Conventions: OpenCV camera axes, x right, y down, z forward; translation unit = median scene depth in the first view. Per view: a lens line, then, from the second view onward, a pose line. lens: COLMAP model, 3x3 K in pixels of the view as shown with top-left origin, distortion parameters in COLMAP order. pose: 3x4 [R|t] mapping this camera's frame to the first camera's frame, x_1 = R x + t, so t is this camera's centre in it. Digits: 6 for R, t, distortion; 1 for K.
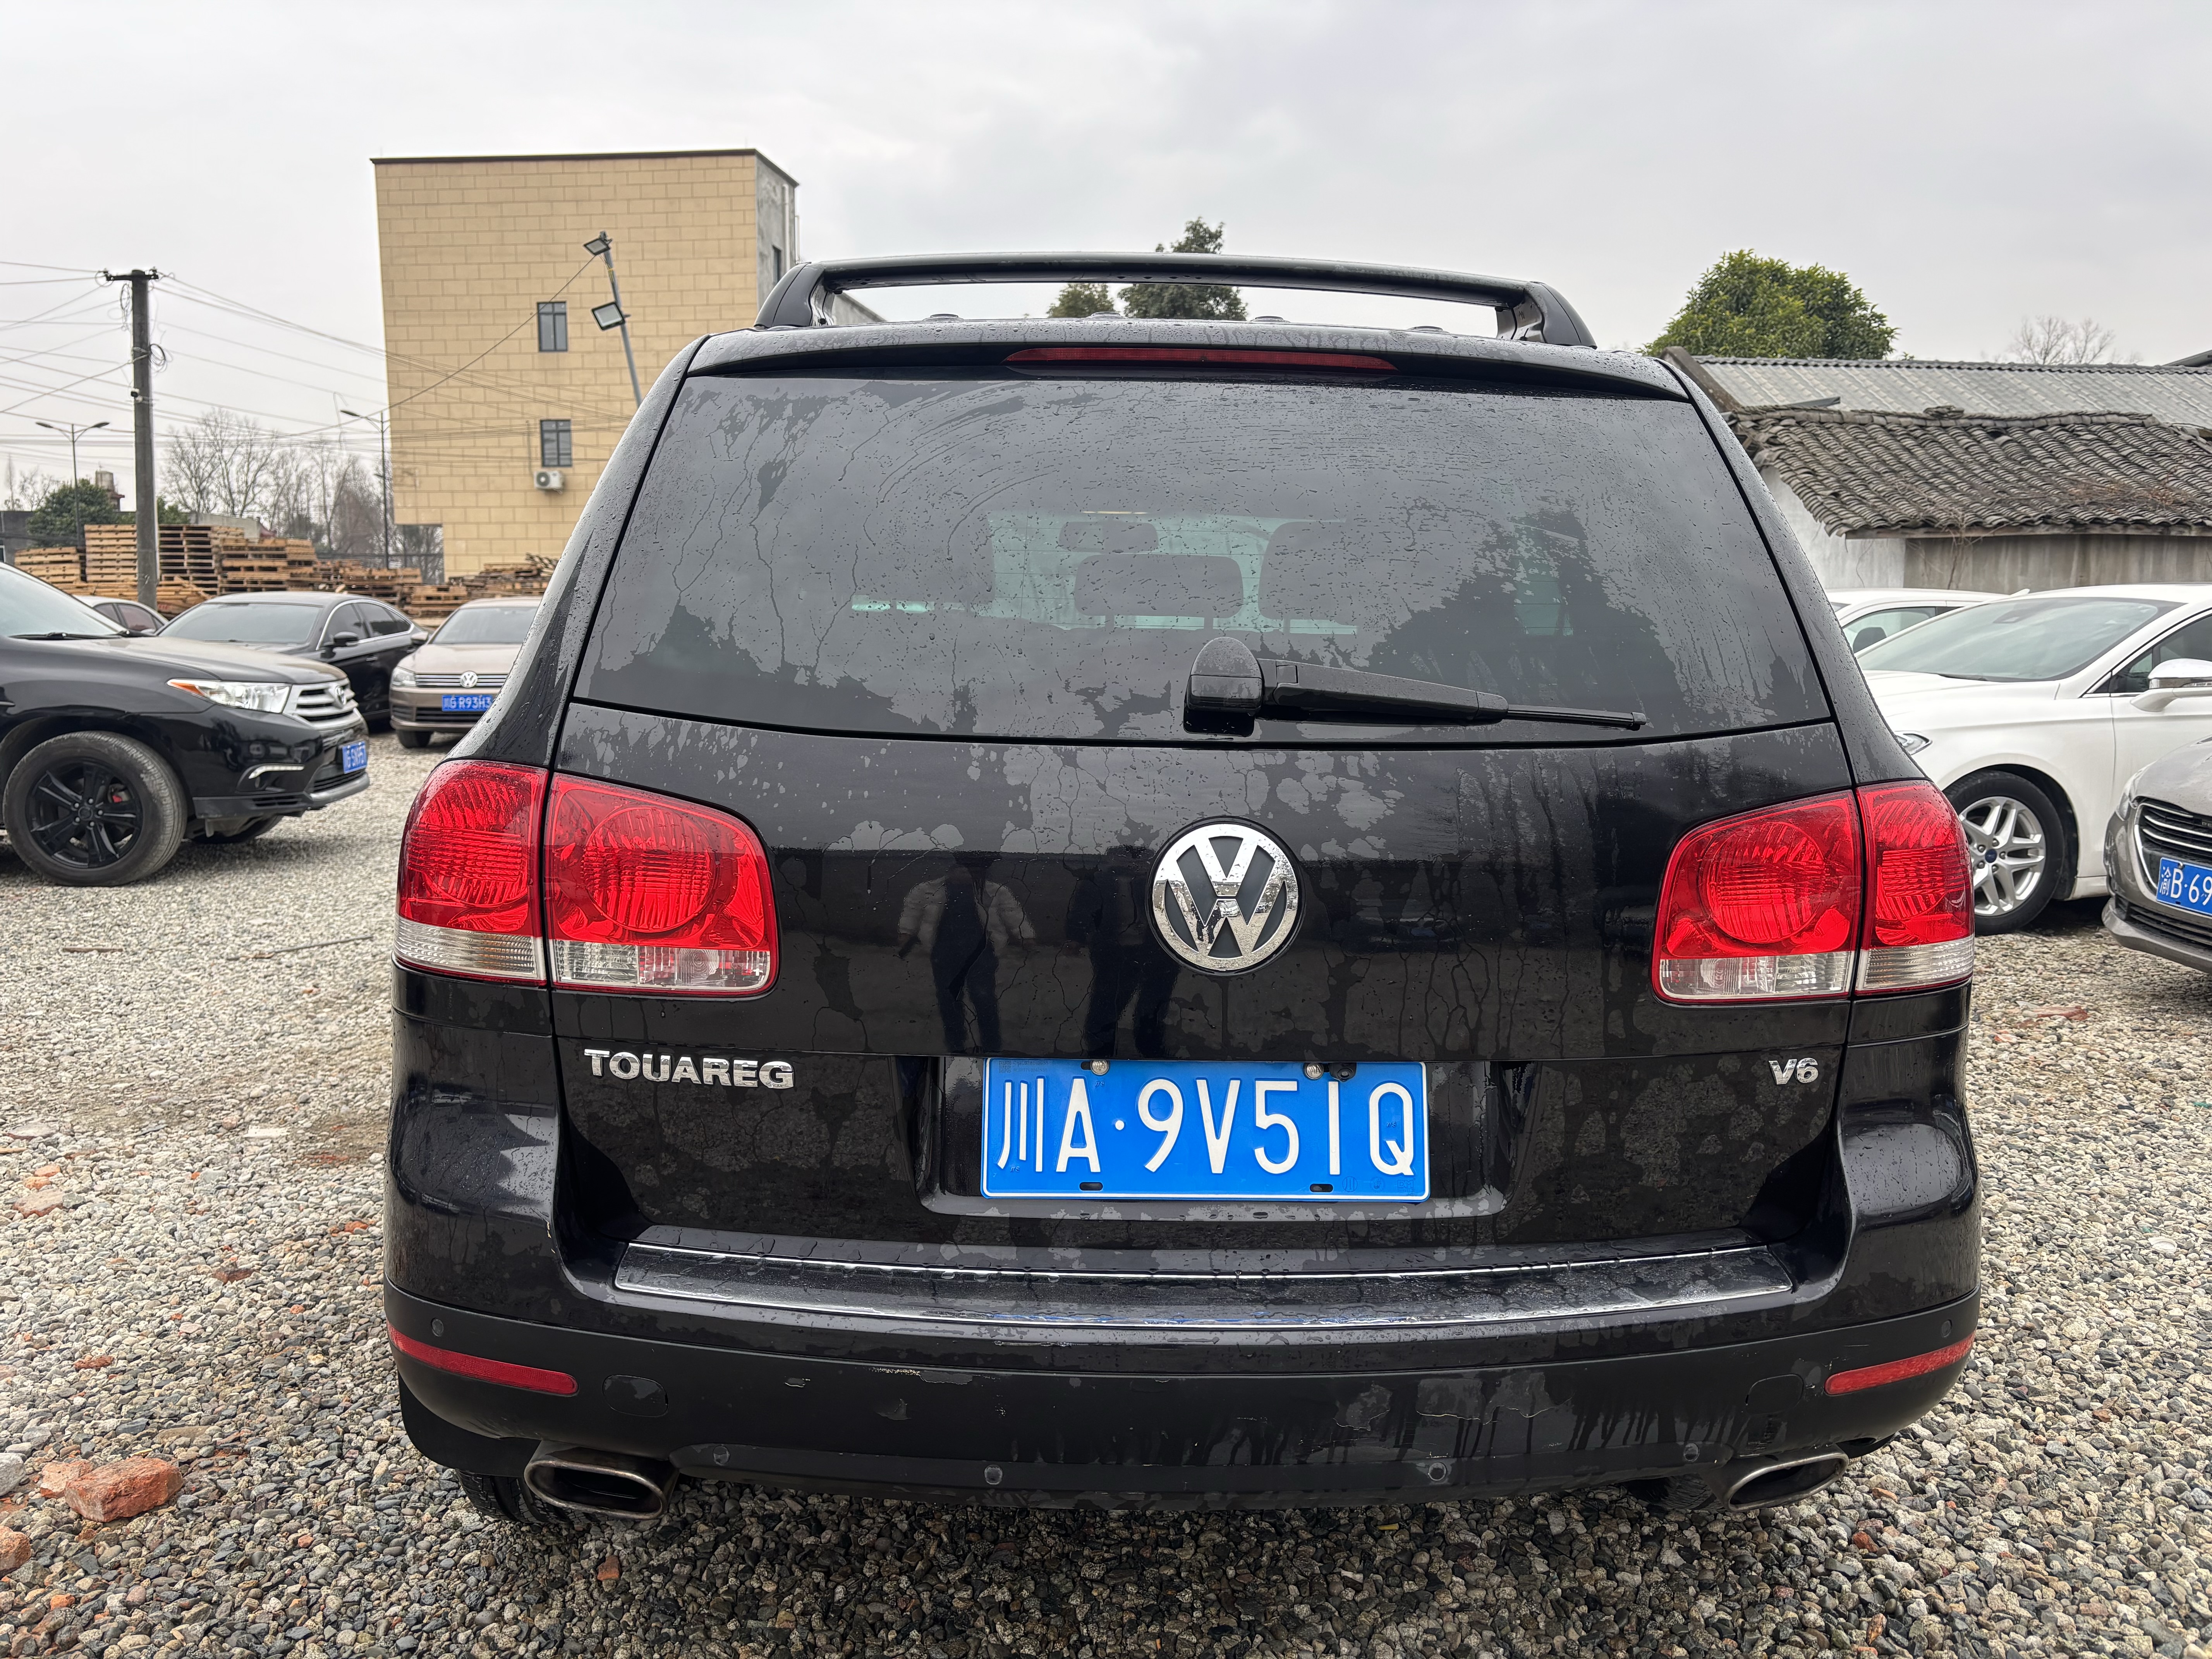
lens RADIAL K [[1682.2, 0, 1106.0], [0, 1682.2, 829.5], [0, 0, 1]] dist [0.032400, 0.001351]
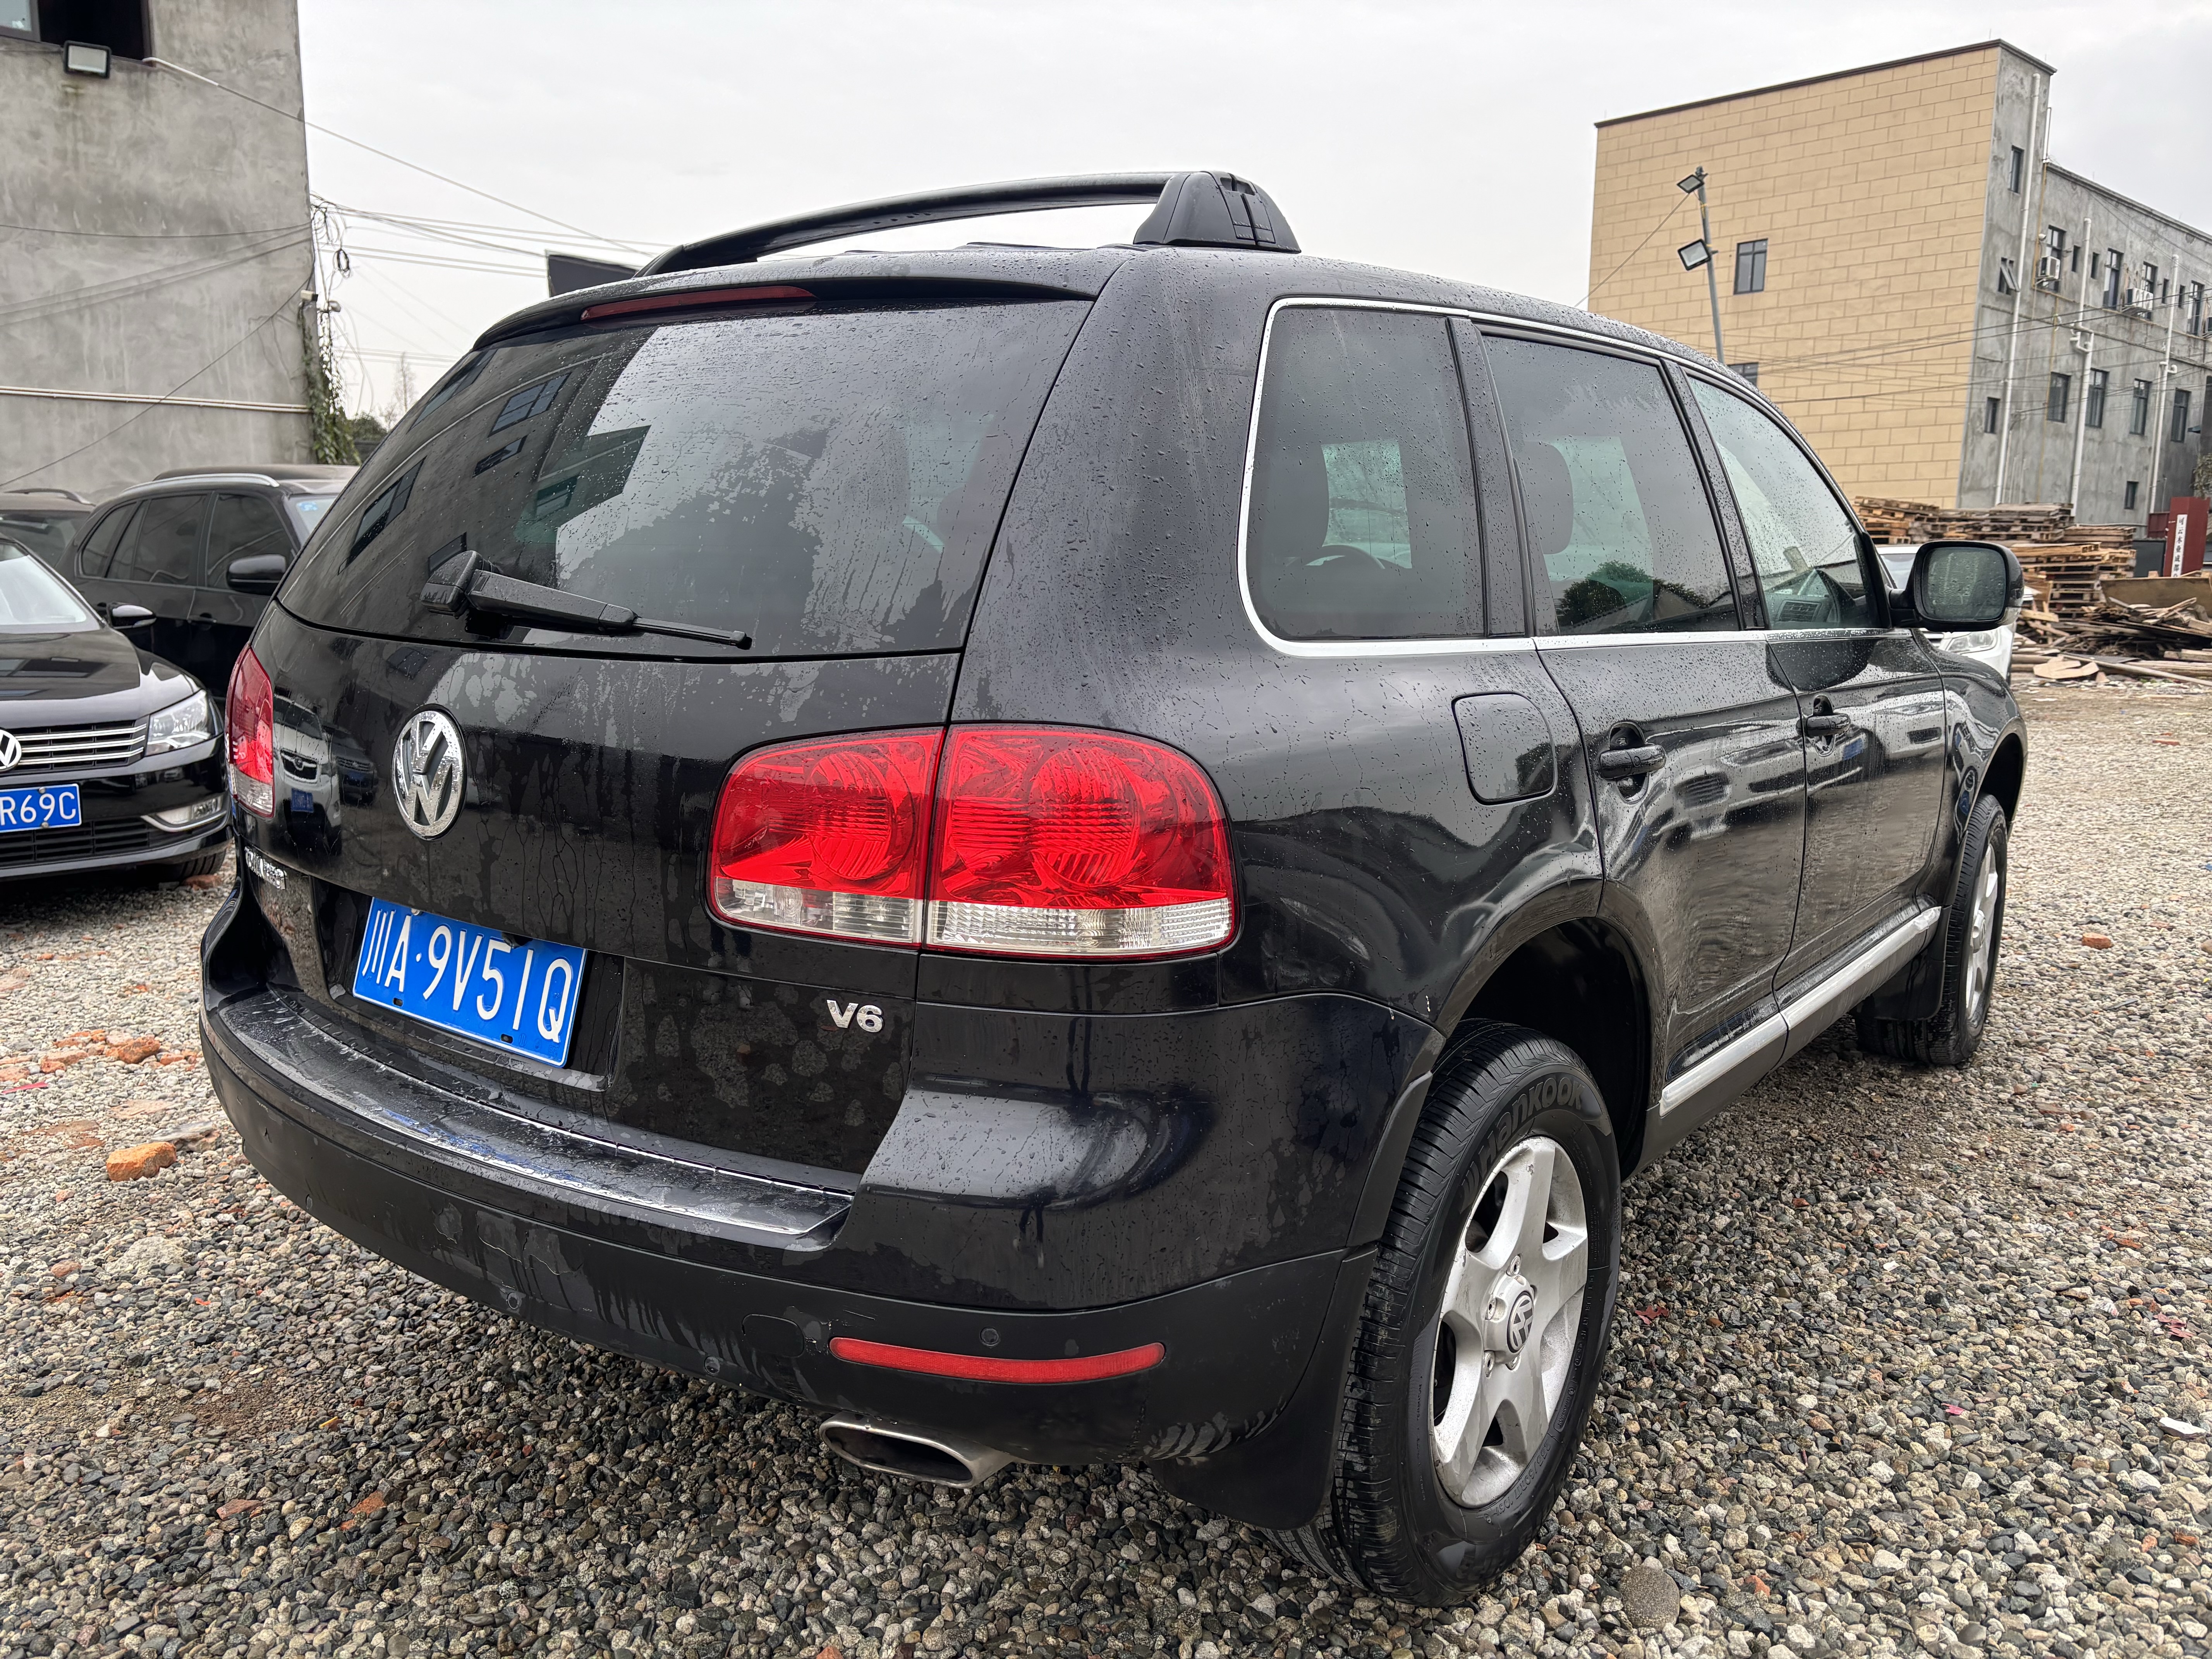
lens RADIAL K [[1664.4, 0, 1106.0], [0, 1664.4, 829.5], [0, 0, 1]] dist [0.097970, -0.104364]
pose [[0.772983, 0.106916, -0.625353, 1.081471], [-0.088679, 0.994229, 0.060369, -0.030512], [0.628198, 0.008792, 0.778004, 0.352424]]
